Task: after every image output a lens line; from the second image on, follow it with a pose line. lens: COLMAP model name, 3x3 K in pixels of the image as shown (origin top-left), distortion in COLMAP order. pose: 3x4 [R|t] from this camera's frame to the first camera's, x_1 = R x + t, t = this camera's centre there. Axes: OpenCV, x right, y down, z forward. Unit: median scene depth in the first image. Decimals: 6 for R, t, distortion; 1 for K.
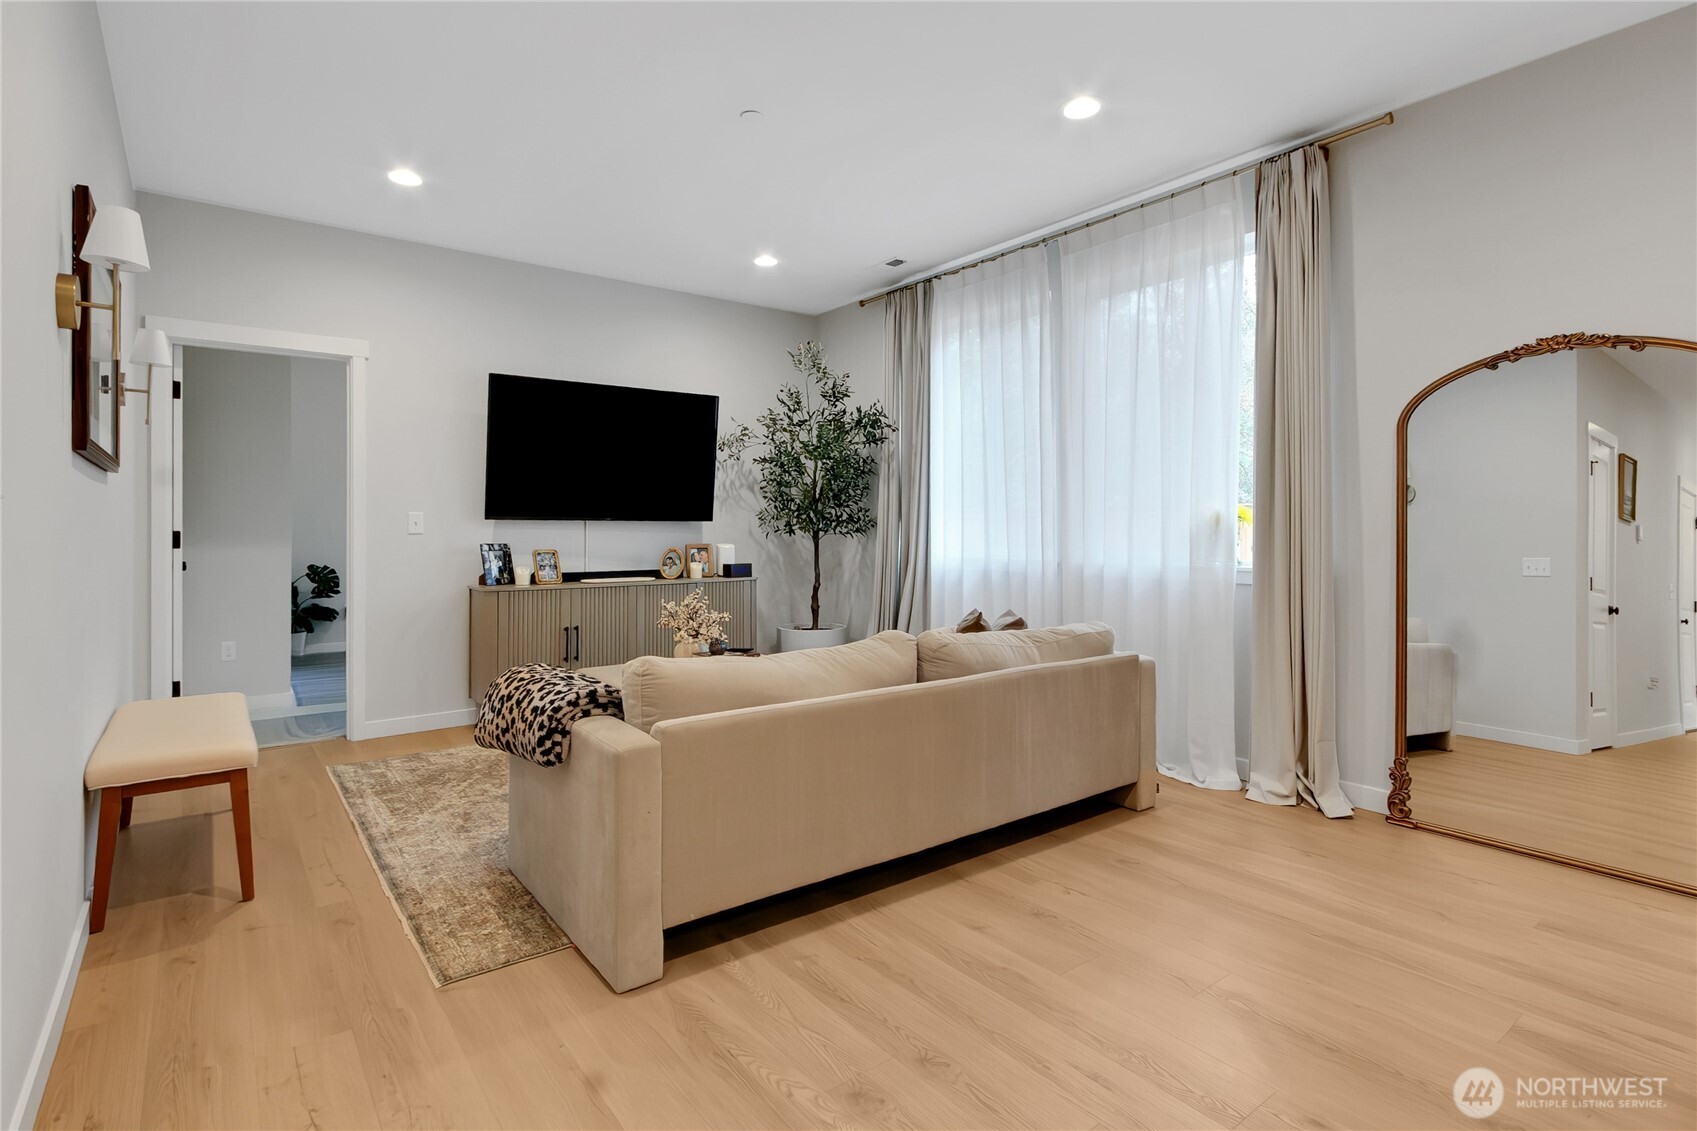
lens RADIAL K [[825.4, 0, 833.6], [0, 825.4, 531.5], [0, 0, 1]] dist [0.011265, -0.002655]
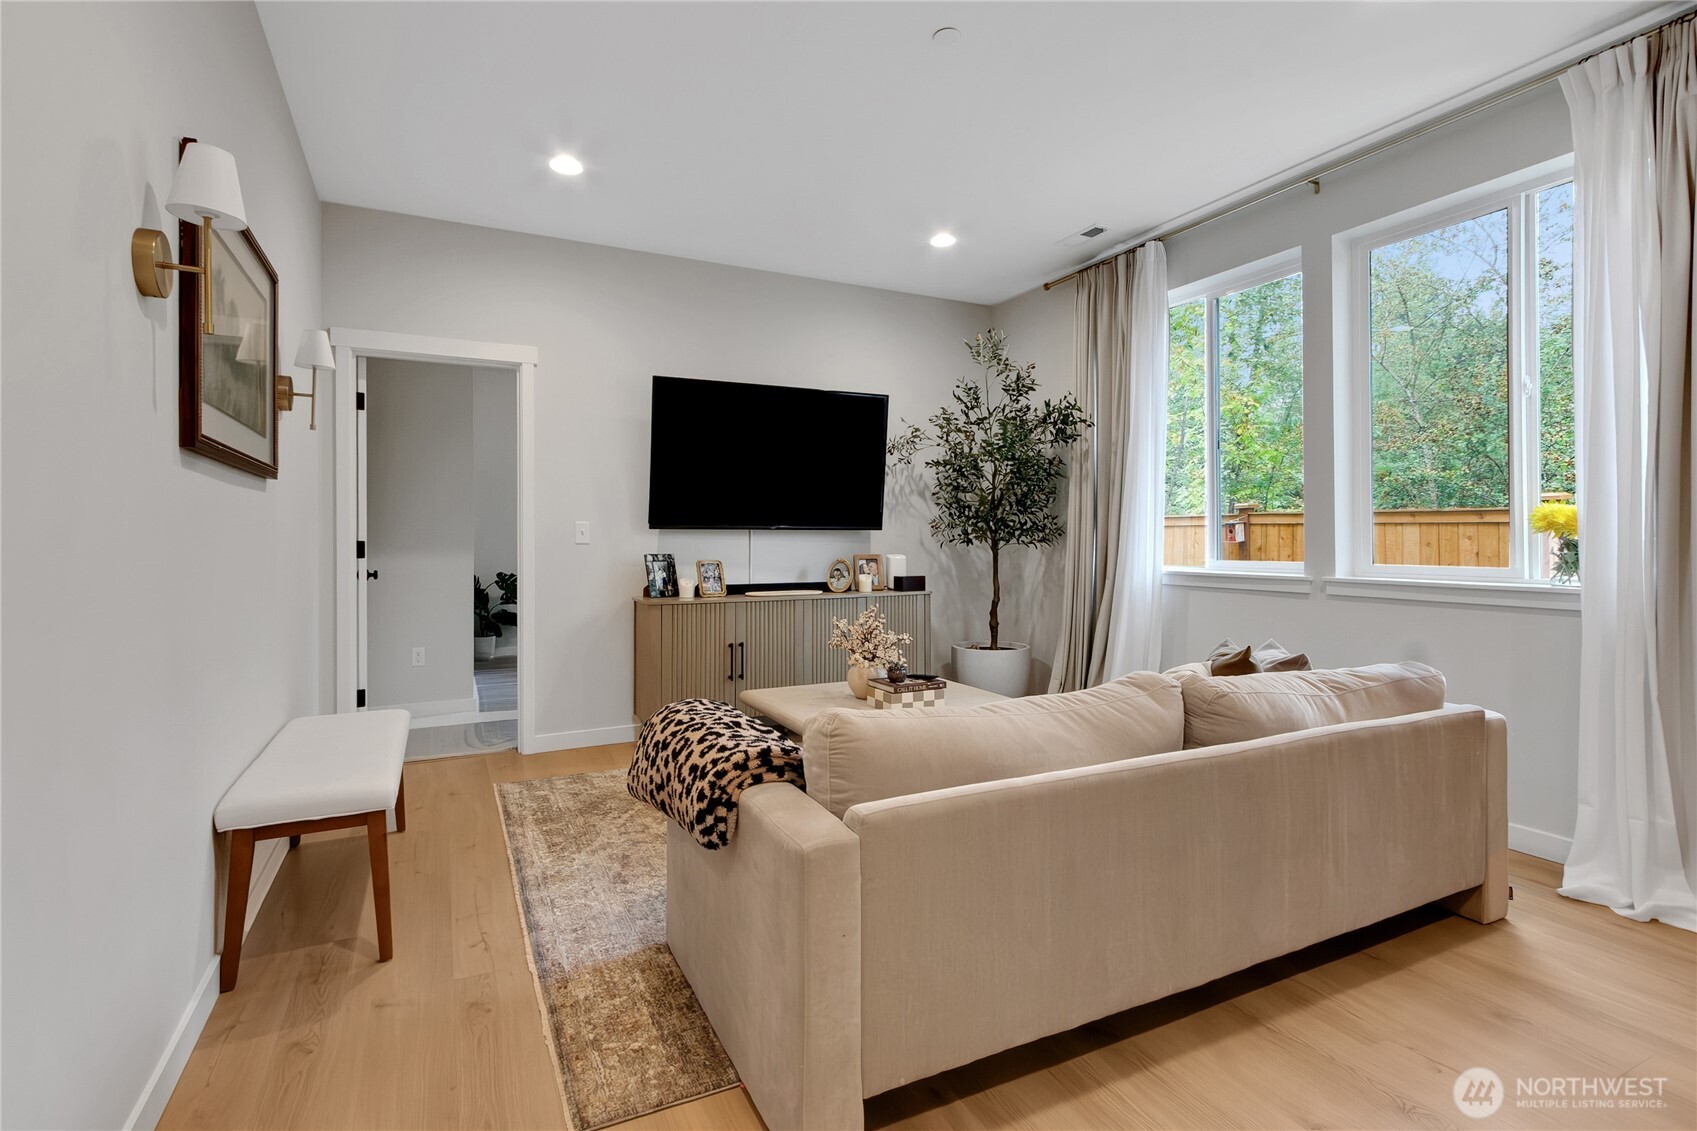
lens RADIAL K [[825.4, 0, 850.6], [0, 825.4, 550.0], [0, 0, 1]] dist [0.011265, -0.002655]
pose [[0.985868, 0.001688, -0.167513, -0.041696], [0.000161, 0.999939, 0.011026, -0.000517], [0.167521, -0.010897, 0.985808, 0.126814]]
